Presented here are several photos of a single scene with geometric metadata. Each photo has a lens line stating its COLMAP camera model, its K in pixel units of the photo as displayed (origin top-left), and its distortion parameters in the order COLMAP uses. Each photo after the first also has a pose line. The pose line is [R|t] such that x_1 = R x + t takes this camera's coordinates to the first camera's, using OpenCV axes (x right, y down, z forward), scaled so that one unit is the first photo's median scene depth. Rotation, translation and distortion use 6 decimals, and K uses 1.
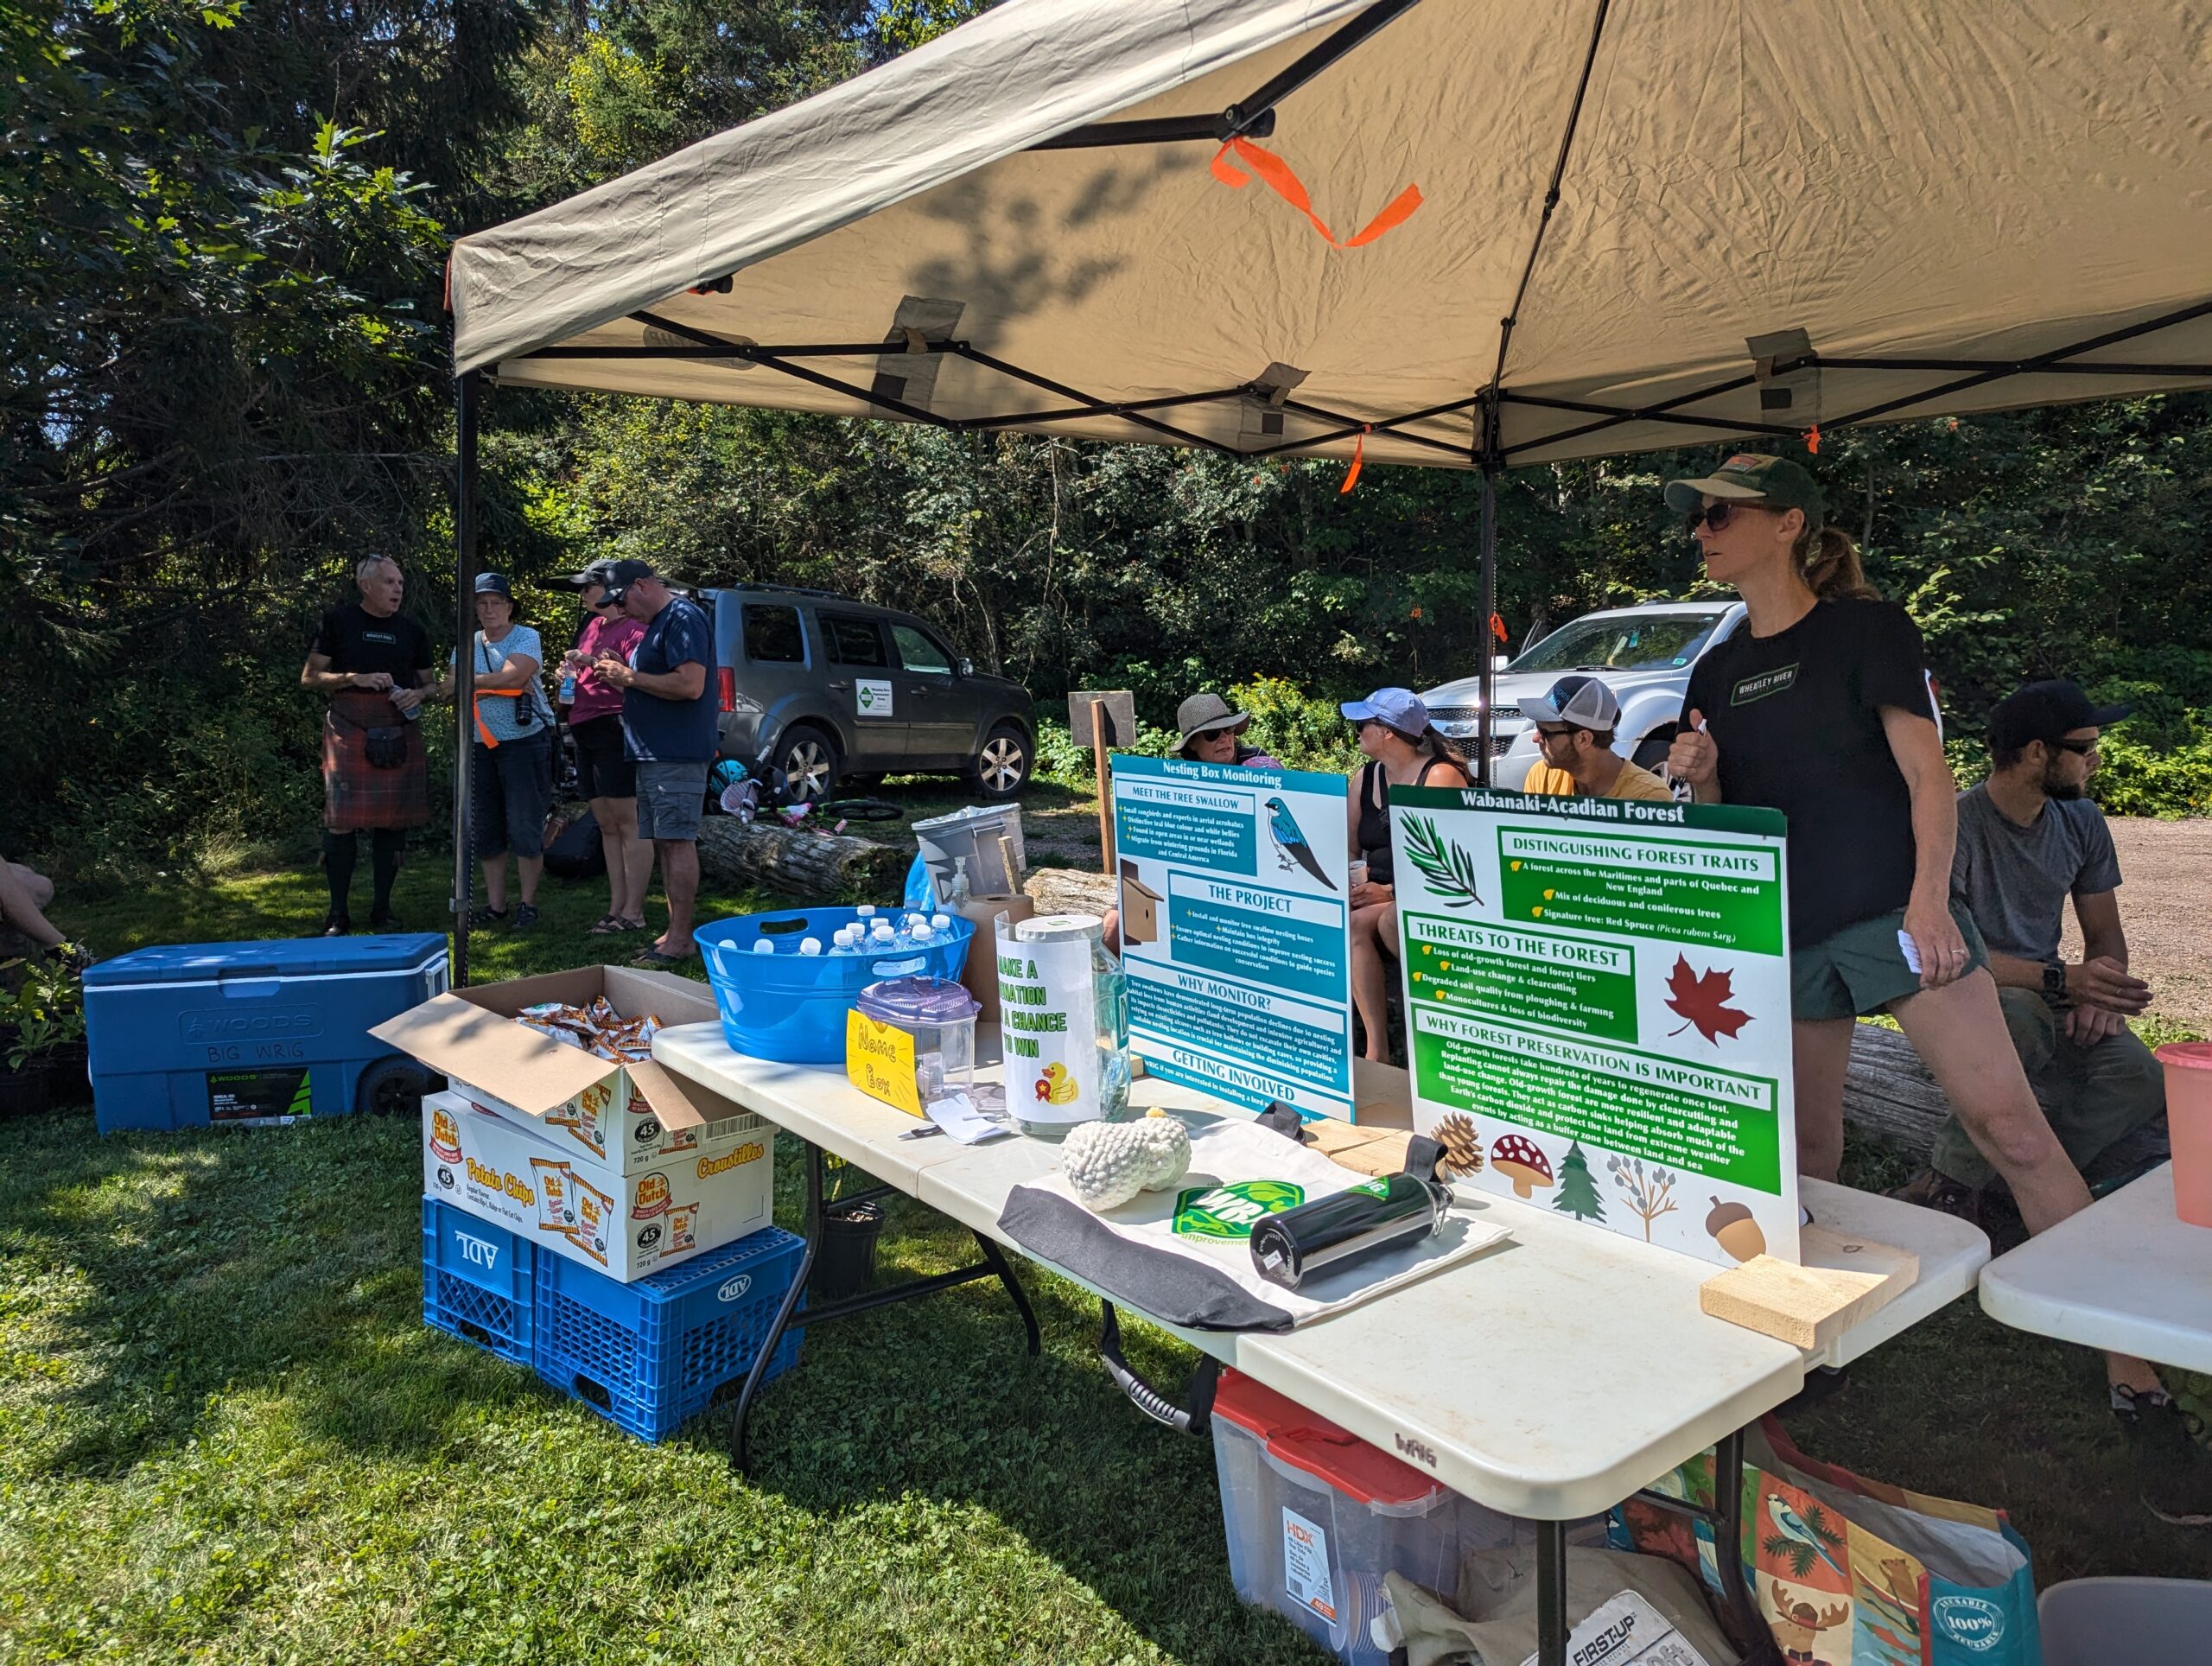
lens RADIAL K [[1558.5, 0, 1106.0], [0, 1558.5, 833.0], [0, 0, 1]] dist [0.070448, -0.053737]
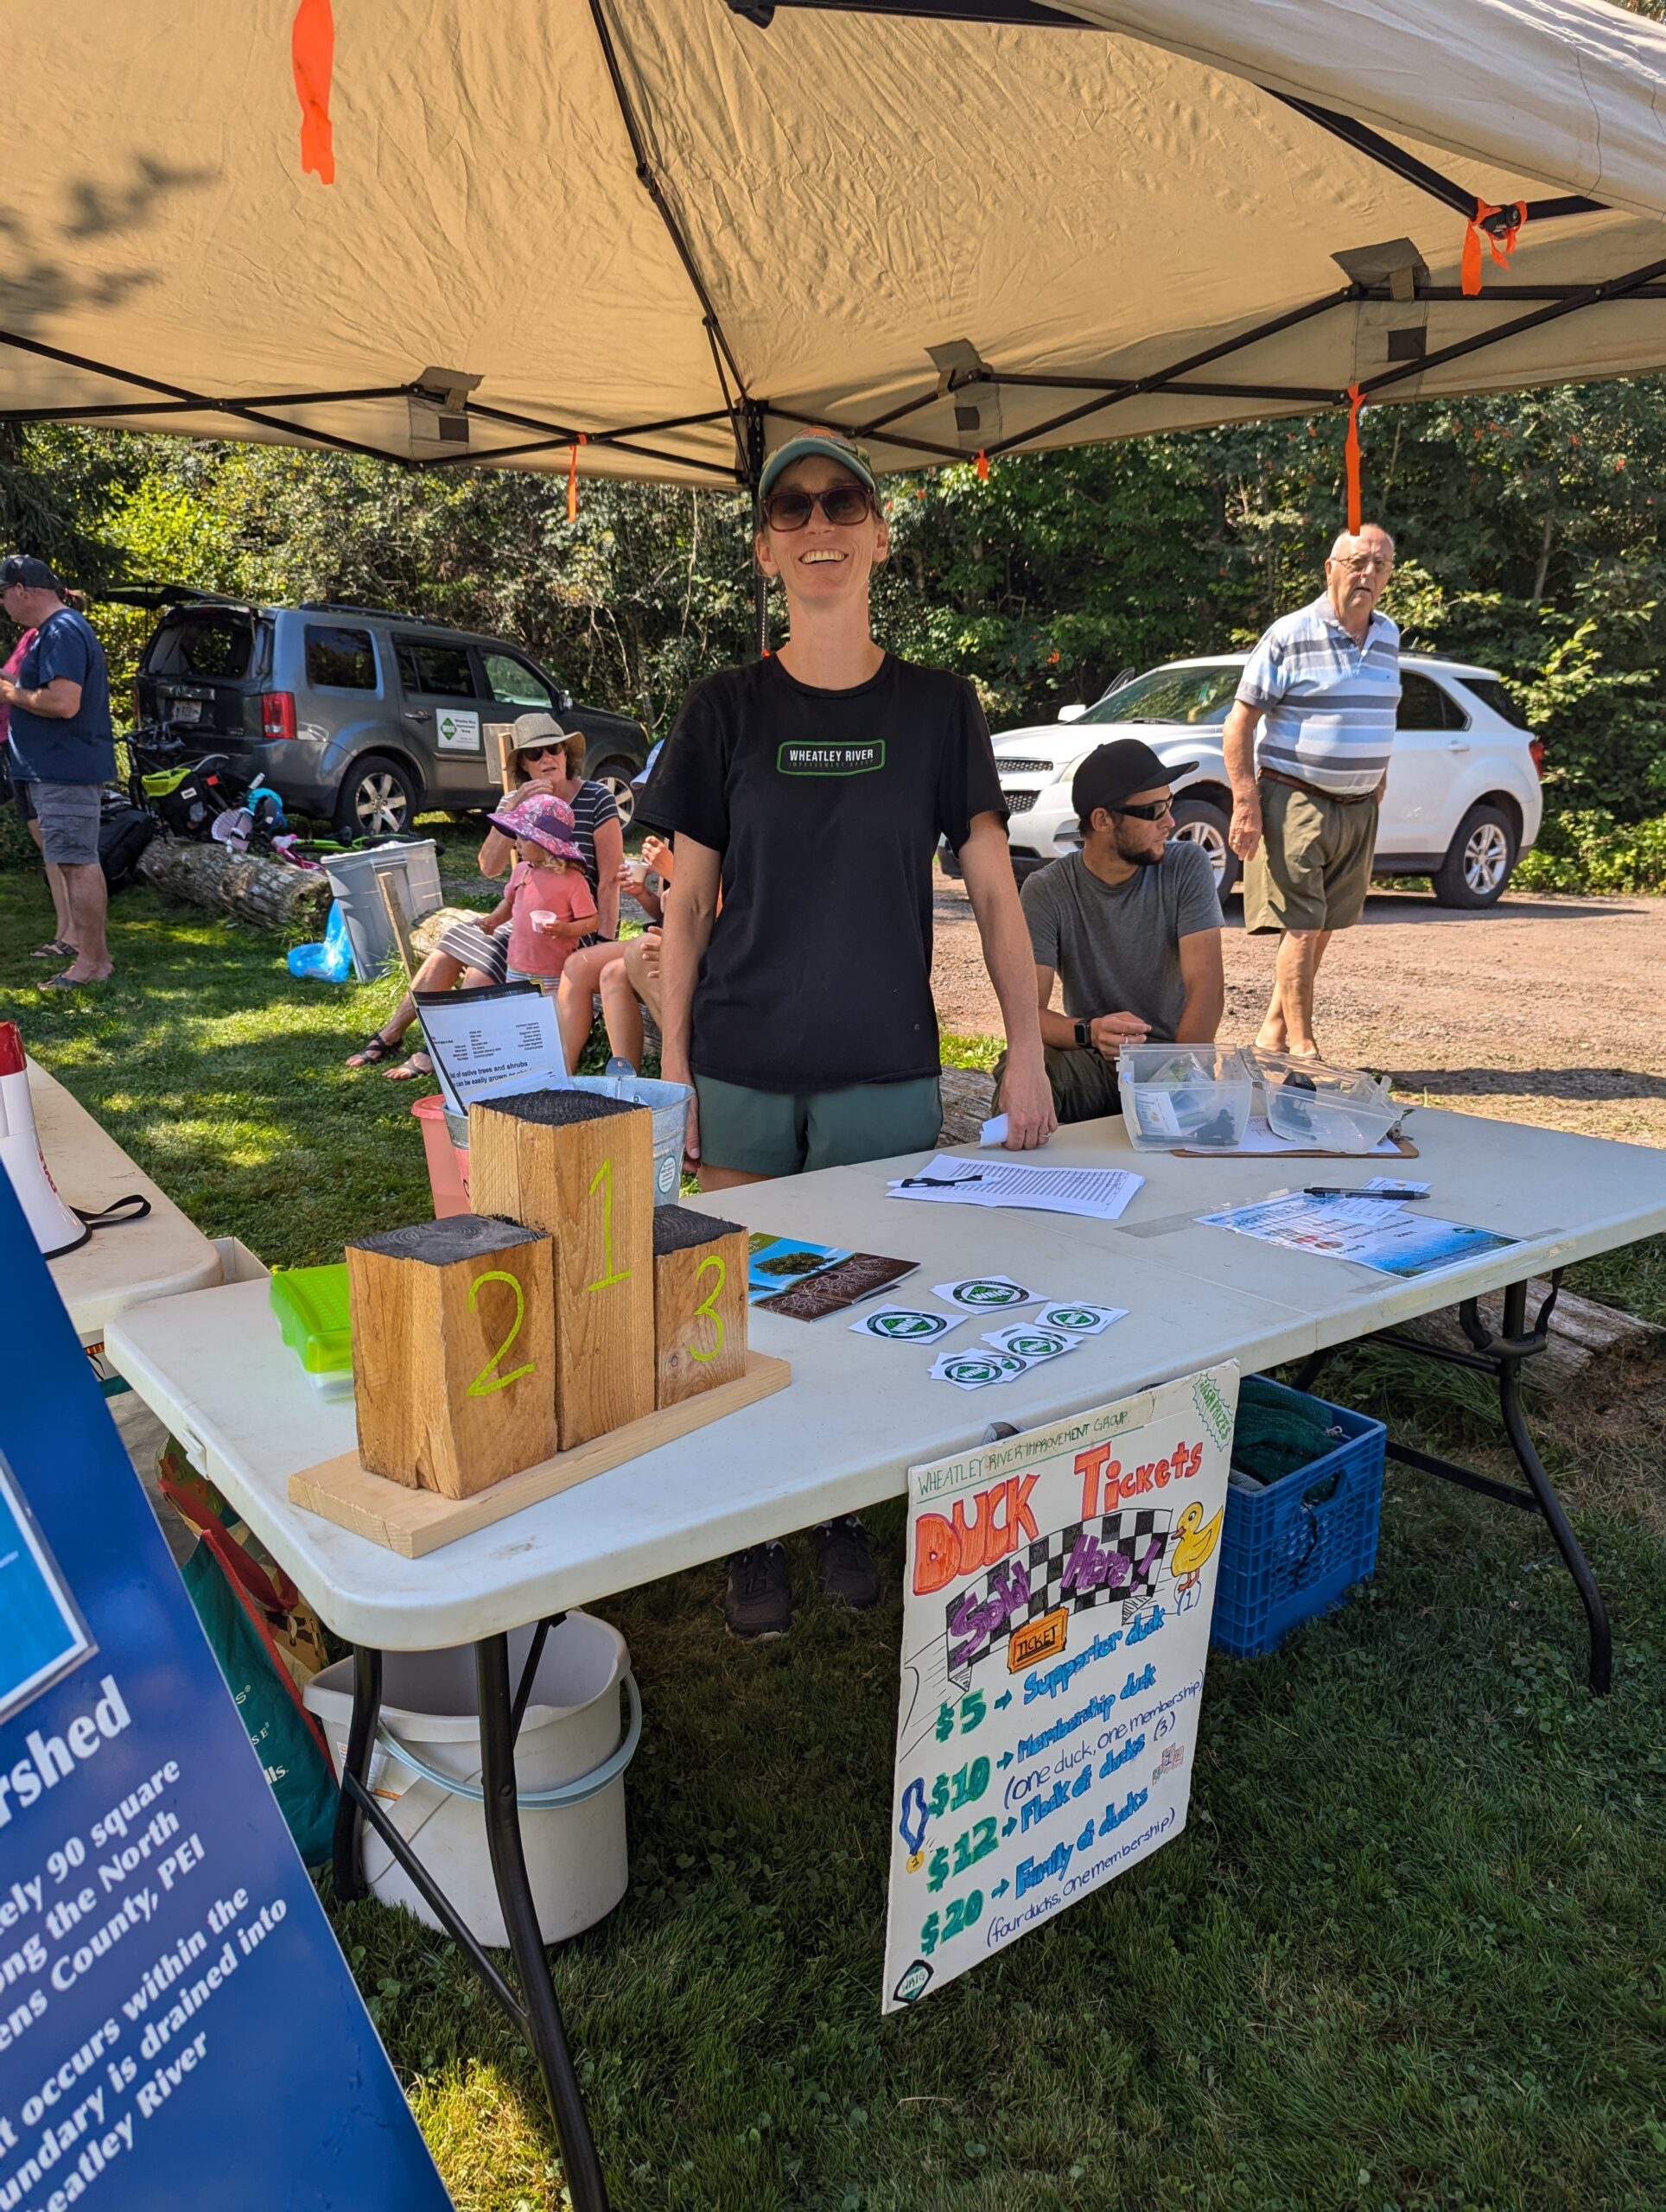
lens RADIAL K [[1580.2, 0, 833.0], [0, 1580.2, 1106.0], [0, 0, 1]] dist [0.034453, -0.001703]
pose [[0.998295, 0.040716, -0.041831, 0.134759], [-0.034527, 0.989650, 0.139287, -0.000607], [0.047069, -0.137605, 0.989368, 0.005051]]
